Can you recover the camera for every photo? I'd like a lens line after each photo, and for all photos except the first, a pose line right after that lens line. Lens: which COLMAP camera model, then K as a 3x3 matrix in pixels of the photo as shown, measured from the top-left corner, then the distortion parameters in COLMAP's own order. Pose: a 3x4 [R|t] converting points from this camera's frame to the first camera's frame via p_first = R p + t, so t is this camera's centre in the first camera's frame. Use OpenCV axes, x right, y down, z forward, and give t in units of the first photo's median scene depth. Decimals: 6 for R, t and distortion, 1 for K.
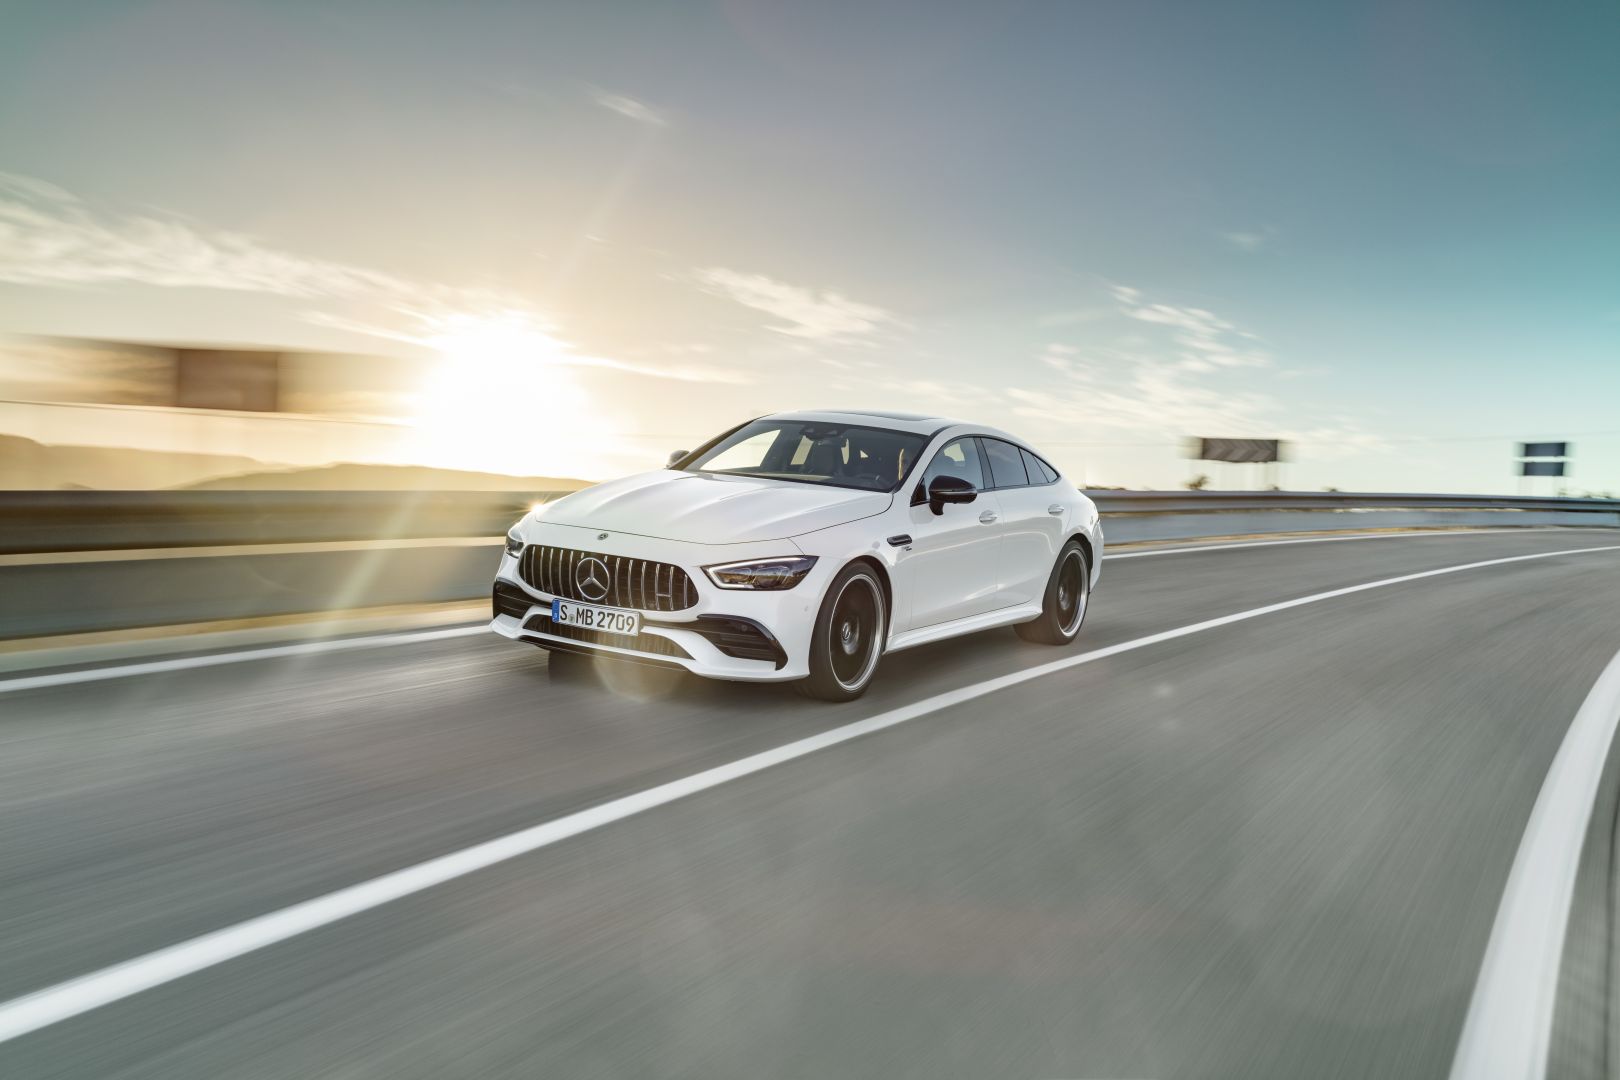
lens RADIAL K [[1552.1, 0, 810.0], [0, 1552.1, 540.0], [0, 0, 1]] dist [0.000984, 0.005741]
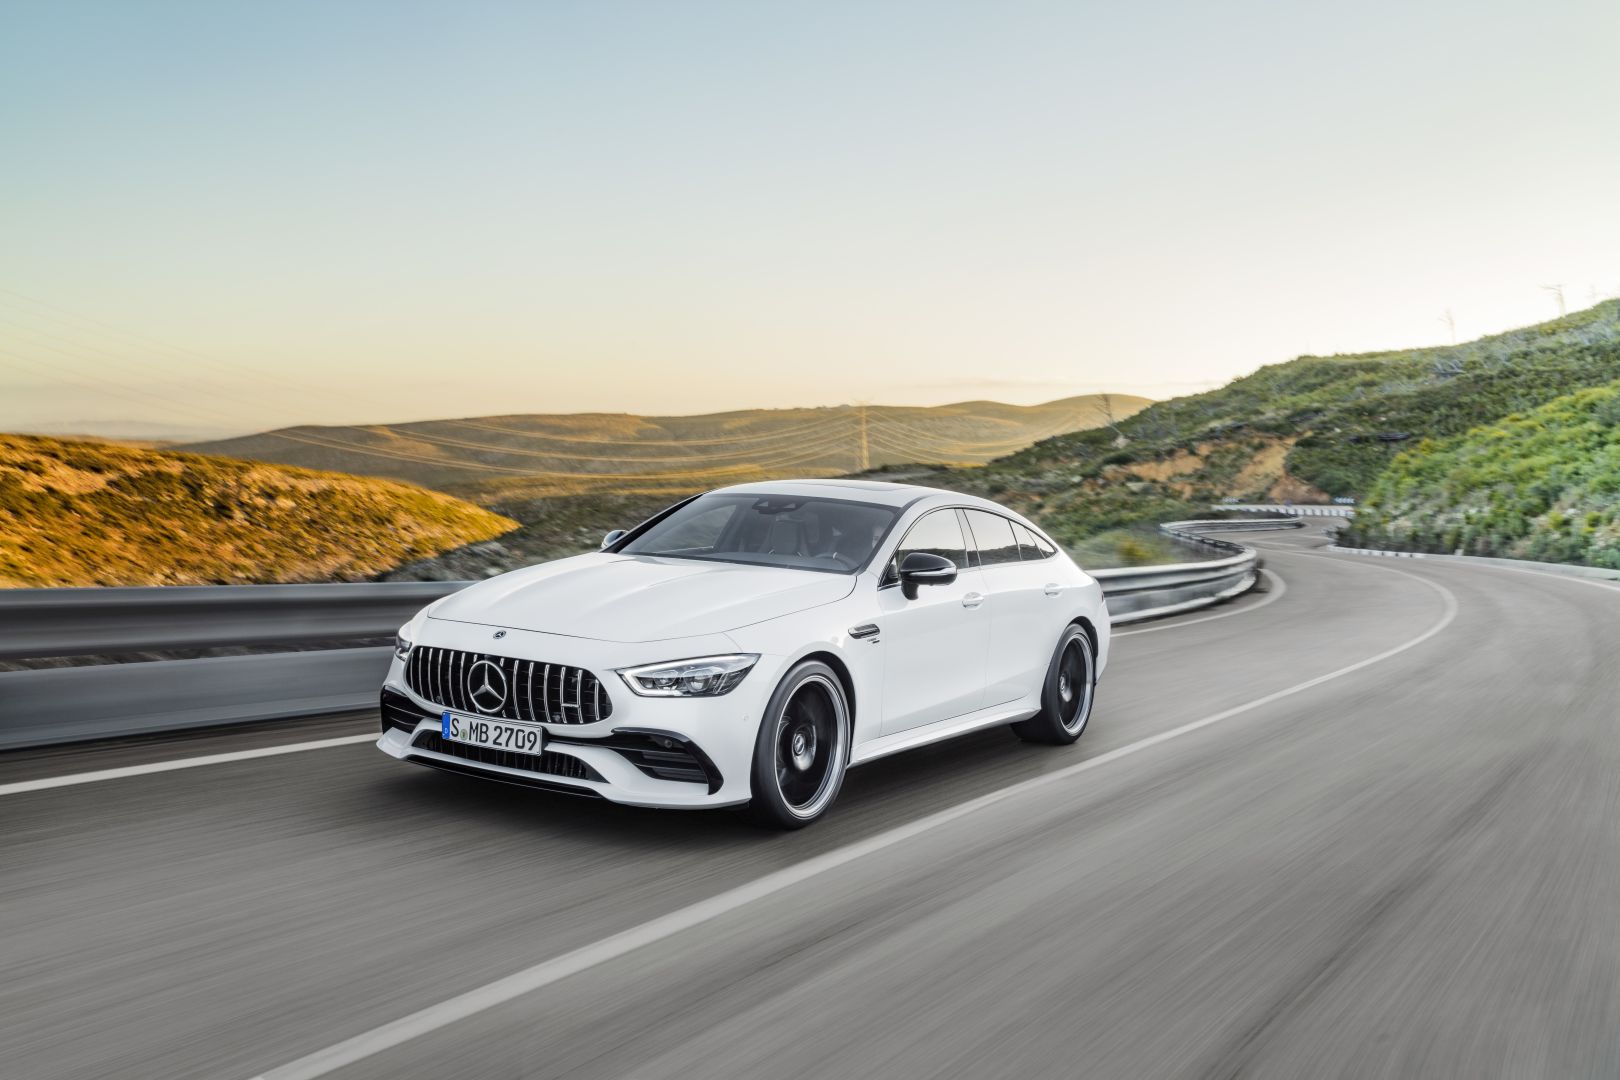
lens RADIAL K [[1552.1, 0, 810.0], [0, 1552.1, 540.0], [0, 0, 1]] dist [0.000984, 0.005741]
pose [[0.999762, -0.019772, -0.009185, 0.041026], [0.019282, 0.998527, -0.050716, -0.007609], [0.010174, 0.050526, 0.998671, 0.171685]]
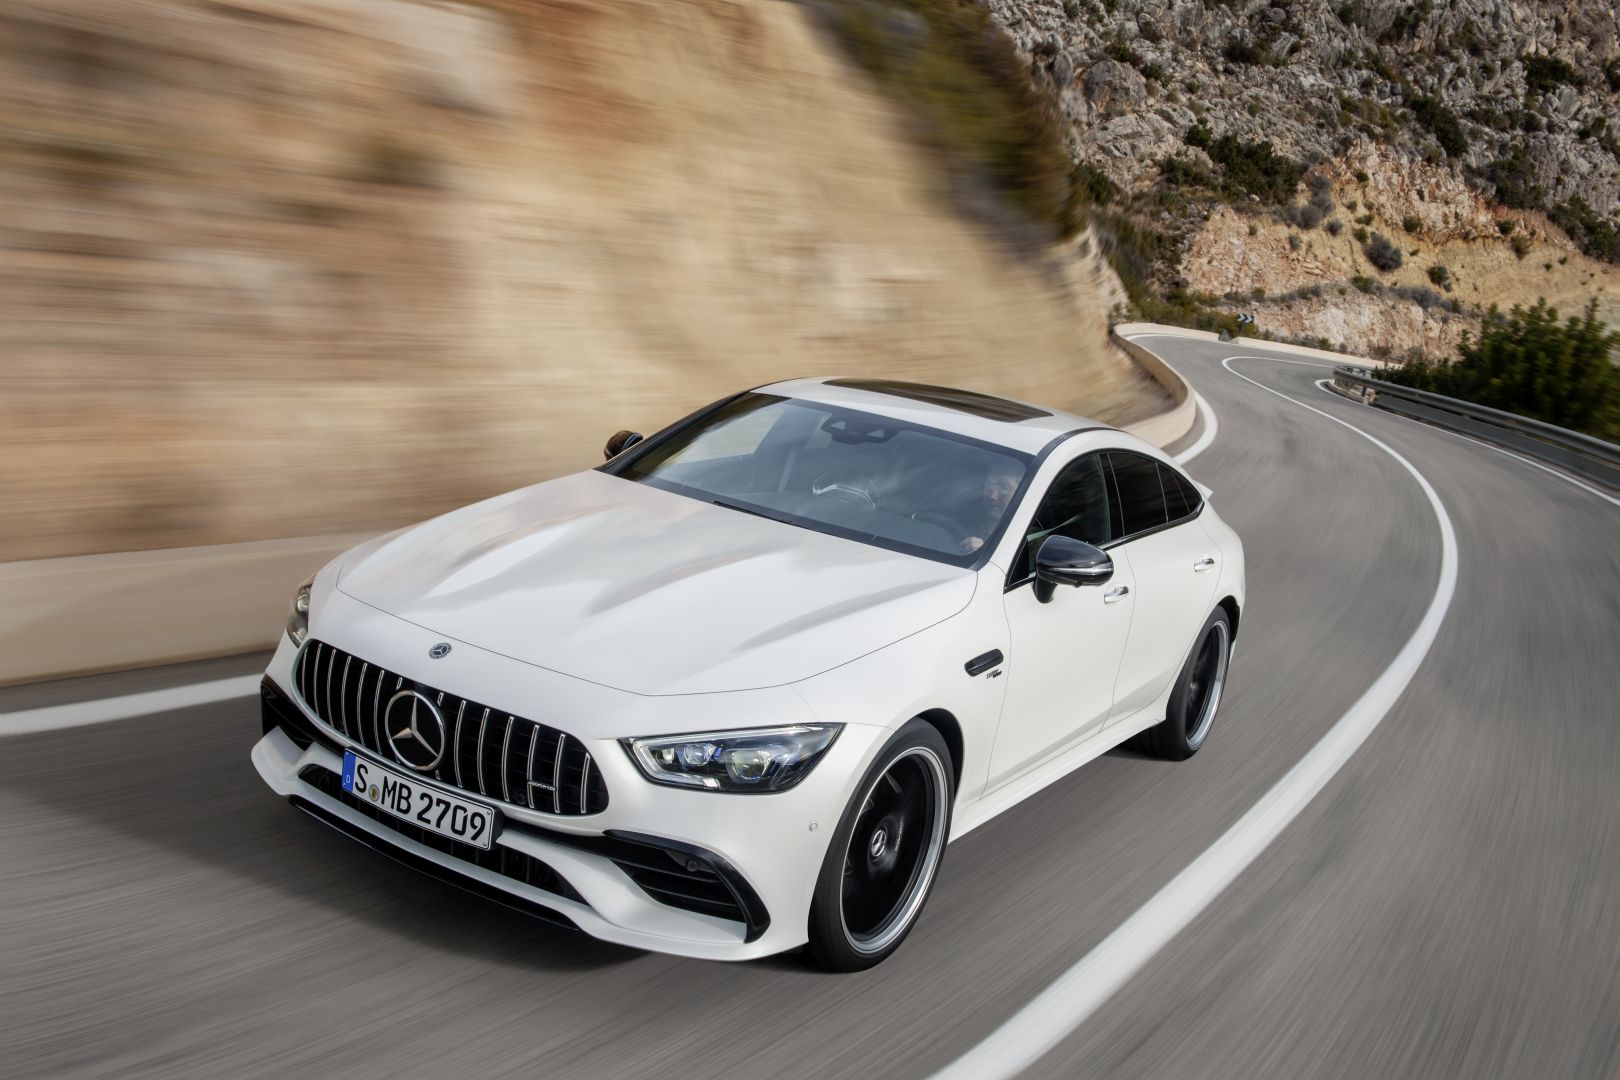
lens RADIAL K [[1552.1, 0, 810.0], [0, 1552.1, 540.0], [0, 0, 1]] dist [0.000984, 0.005741]
pose [[0.995955, 0.088930, 0.012867, -0.018667], [-0.089738, 0.991726, 0.091797, -0.099670], [-0.004597, -0.092580, 0.995695, 0.479418]]
